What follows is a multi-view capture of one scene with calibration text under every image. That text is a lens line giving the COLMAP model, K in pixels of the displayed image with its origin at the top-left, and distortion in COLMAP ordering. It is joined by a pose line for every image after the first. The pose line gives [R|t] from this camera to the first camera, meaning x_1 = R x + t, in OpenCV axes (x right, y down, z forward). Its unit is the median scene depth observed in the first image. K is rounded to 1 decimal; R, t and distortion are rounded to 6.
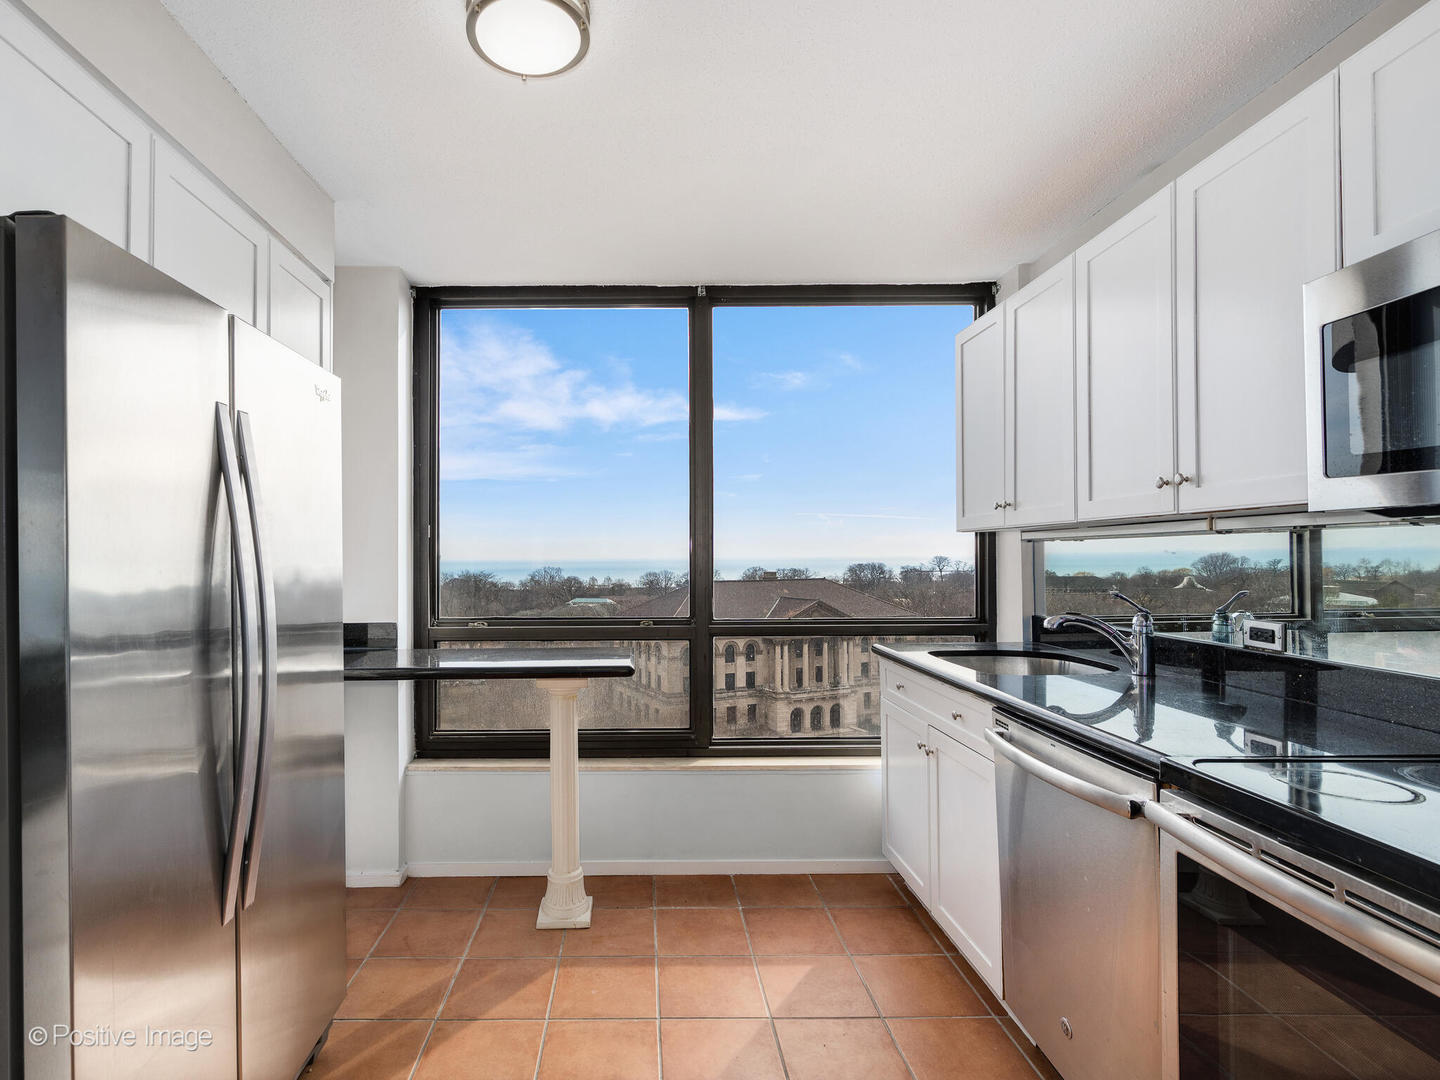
lens RADIAL K [[724.1, 0, 638.0], [0, 724.1, 549.0], [0, 0, 1]] dist [-0.004585, 0.000006]
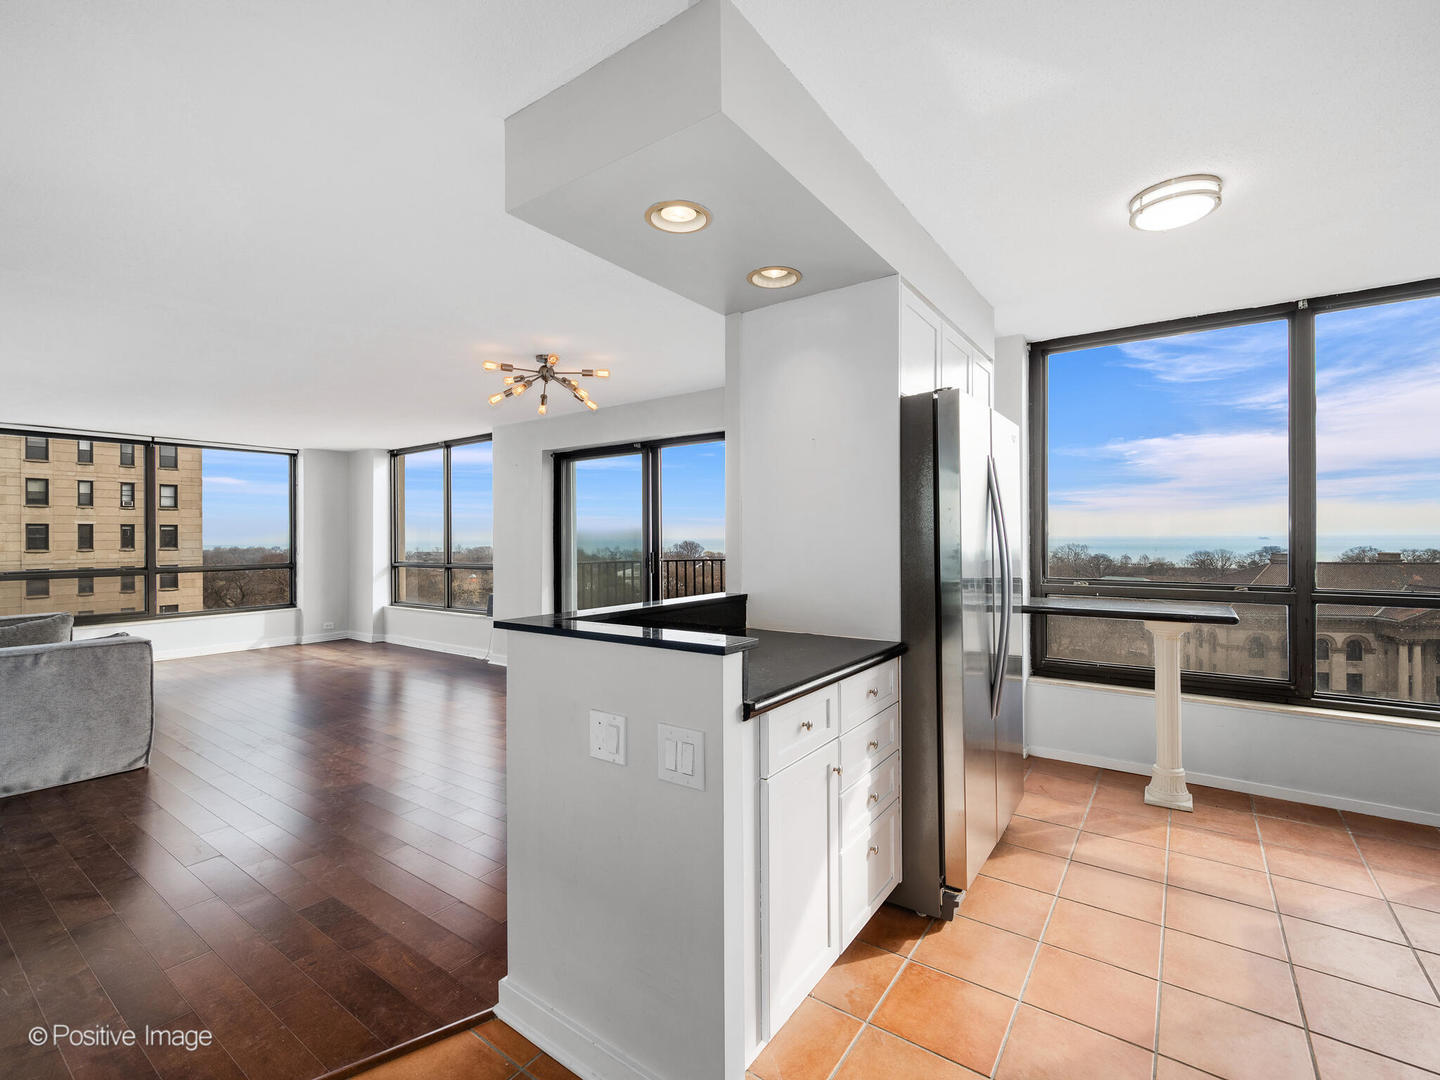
lens RADIAL K [[651.7, 0, 701.5], [0, 651.7, 532.0], [0, 0, 1]] dist [-0.001057, -0.000360]
pose [[0.806226, 0.000473, -0.591607, -0.079307], [0.004573, 0.999965, 0.007032, -0.004187], [0.591590, -0.008375, 0.806196, -0.453832]]
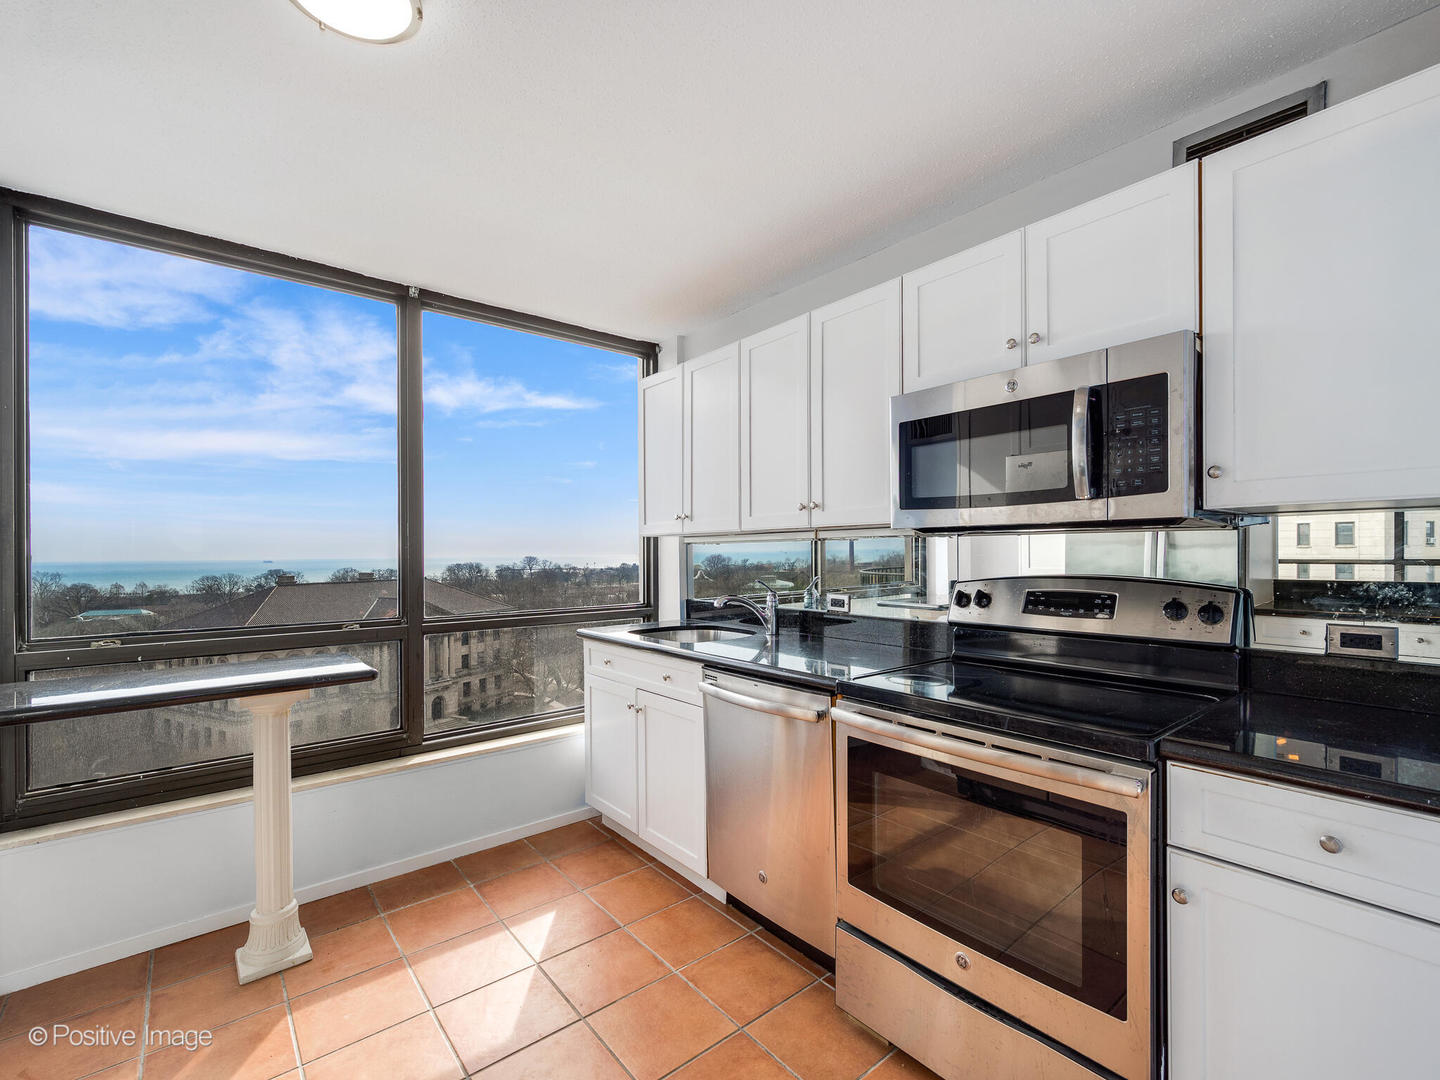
lens RADIAL K [[650.2, 0, 730.6], [0, 650.2, 557.1], [0, 0, 1]] dist [0.001708, 0.000042]
pose [[0.761963, -0.003446, 0.647612, -0.179775], [-0.003393, 0.999951, 0.009314, 0.001750], [-0.647612, -0.009294, 0.761914, 0.025286]]
